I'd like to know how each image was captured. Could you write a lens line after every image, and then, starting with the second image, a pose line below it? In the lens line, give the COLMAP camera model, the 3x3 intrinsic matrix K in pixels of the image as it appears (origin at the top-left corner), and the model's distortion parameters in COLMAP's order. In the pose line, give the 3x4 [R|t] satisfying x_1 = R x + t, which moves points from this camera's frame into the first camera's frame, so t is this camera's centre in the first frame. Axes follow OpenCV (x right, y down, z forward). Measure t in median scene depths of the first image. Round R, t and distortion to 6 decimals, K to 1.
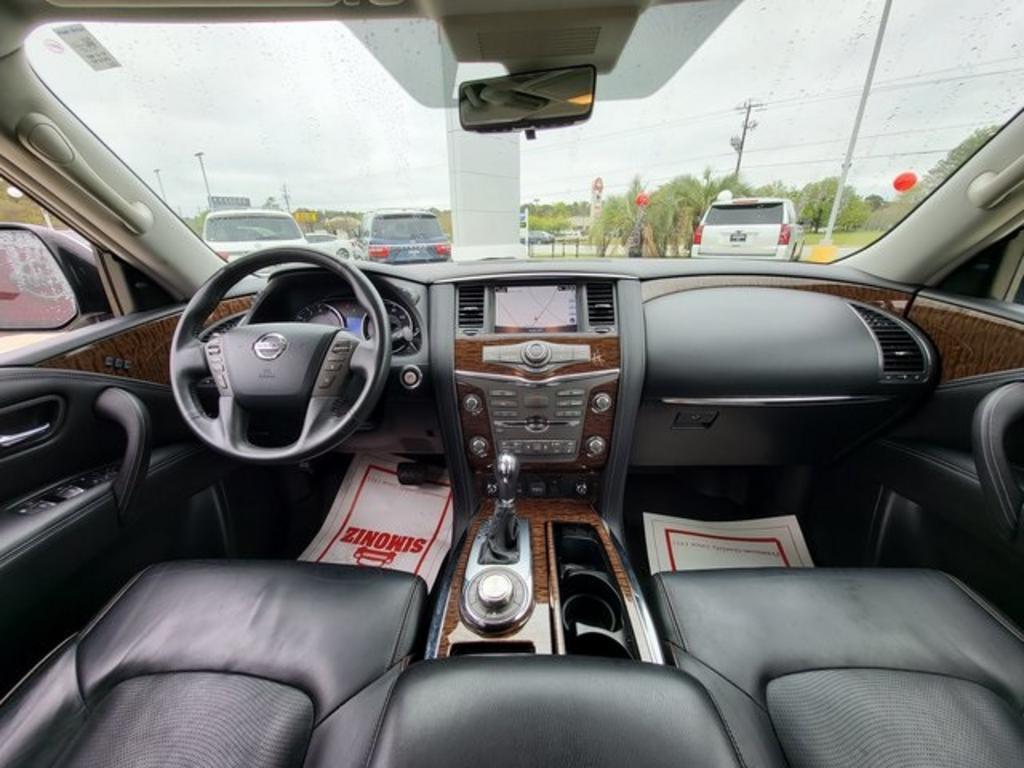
lens RADIAL K [[406.3, 0, 505.8], [0, 406.3, 388.8], [0, 0, 1]] dist [-0.001377, -0.000111]
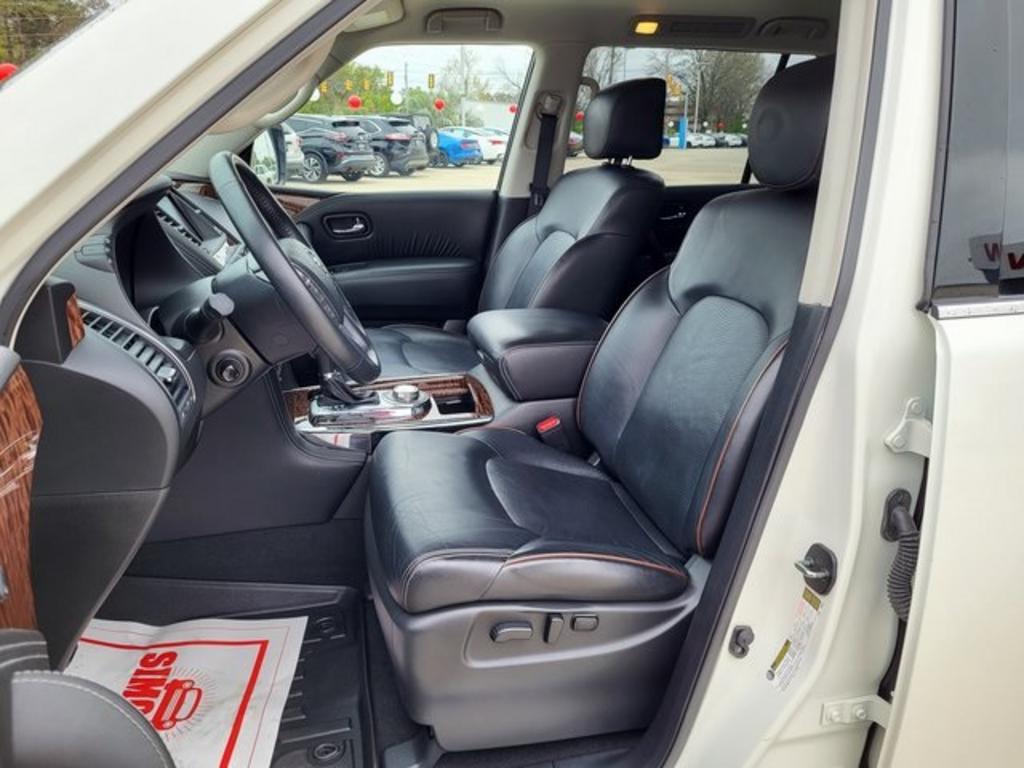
lens RADIAL K [[802.2, 0, 509.0], [0, 802.2, 378.9], [0, 0, 1]] dist [0.029158, -0.006301]
pose [[-0.273852, -0.293317, 0.915953, -1.923165], [0.358201, 0.852739, 0.380169, -0.325961], [-0.892579, 0.432205, -0.128458, 0.774046]]
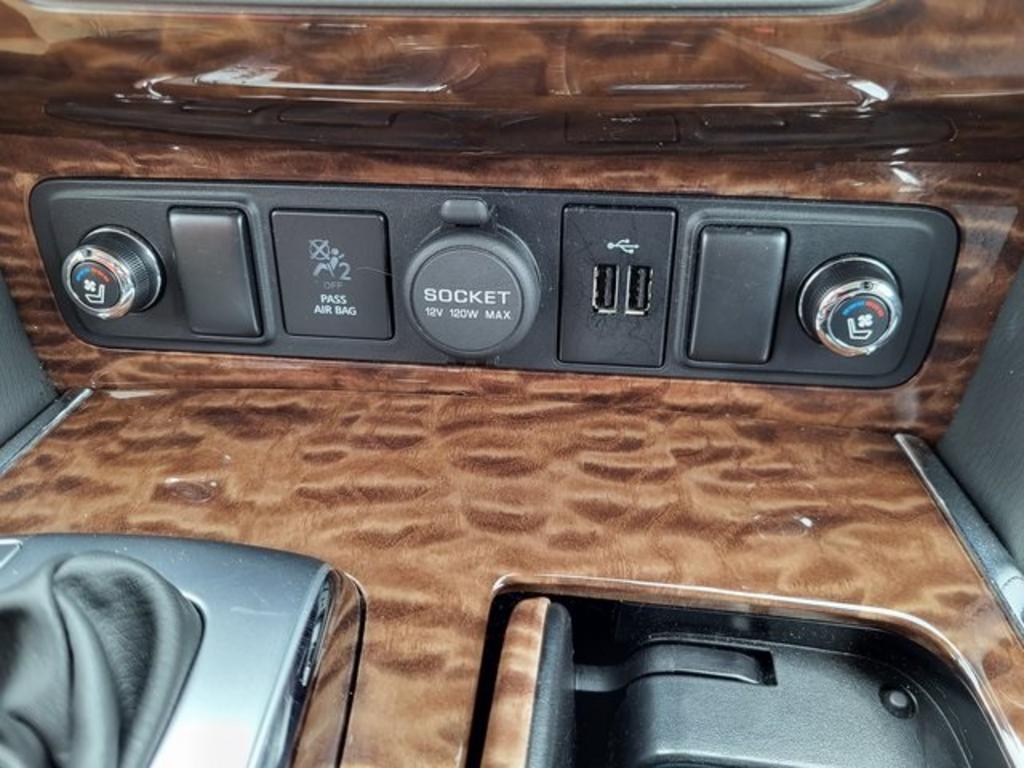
lens RADIAL K [[802.2, 0, 509.0], [0, 802.2, 378.9], [0, 0, 1]] dist [0.029158, -0.006301]
pose [[0.997684, 0.042315, -0.053256, 0.107105], [-0.019543, 0.928256, 0.371428, 0.189229], [0.065152, -0.369527, 0.926933, 0.809341]]
